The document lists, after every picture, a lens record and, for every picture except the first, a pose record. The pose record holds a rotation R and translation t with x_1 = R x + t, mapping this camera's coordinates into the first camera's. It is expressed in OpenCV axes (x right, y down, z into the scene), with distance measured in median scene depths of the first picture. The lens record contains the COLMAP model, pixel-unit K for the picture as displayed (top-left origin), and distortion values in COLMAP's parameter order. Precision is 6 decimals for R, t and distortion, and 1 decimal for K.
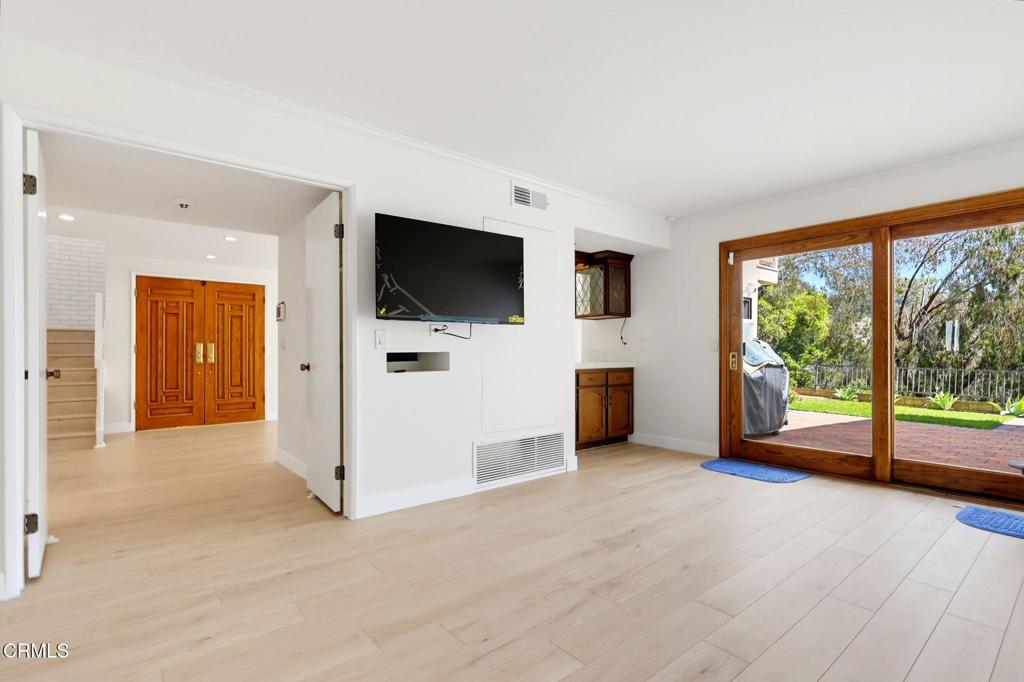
lens RADIAL K [[478.9, 0, 520.2], [0, 478.9, 351.4], [0, 0, 1]] dist [-0.003411, 0.000313]
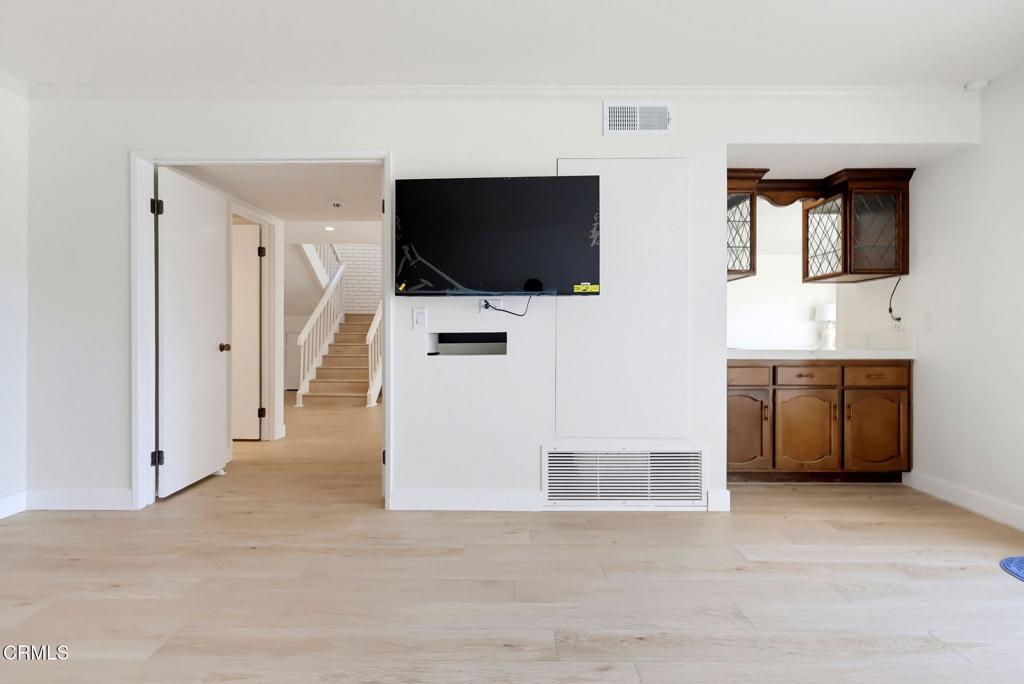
lens RADIAL K [[499.7, 0, 503.9], [0, 499.7, 333.2], [0, 0, 1]] dist [-0.002427, 0.001695]
pose [[0.768451, 0.005269, -0.639887, 0.331511], [-0.002295, 0.999982, 0.005479, -0.001500], [0.639905, -0.002742, 0.768449, 0.283264]]
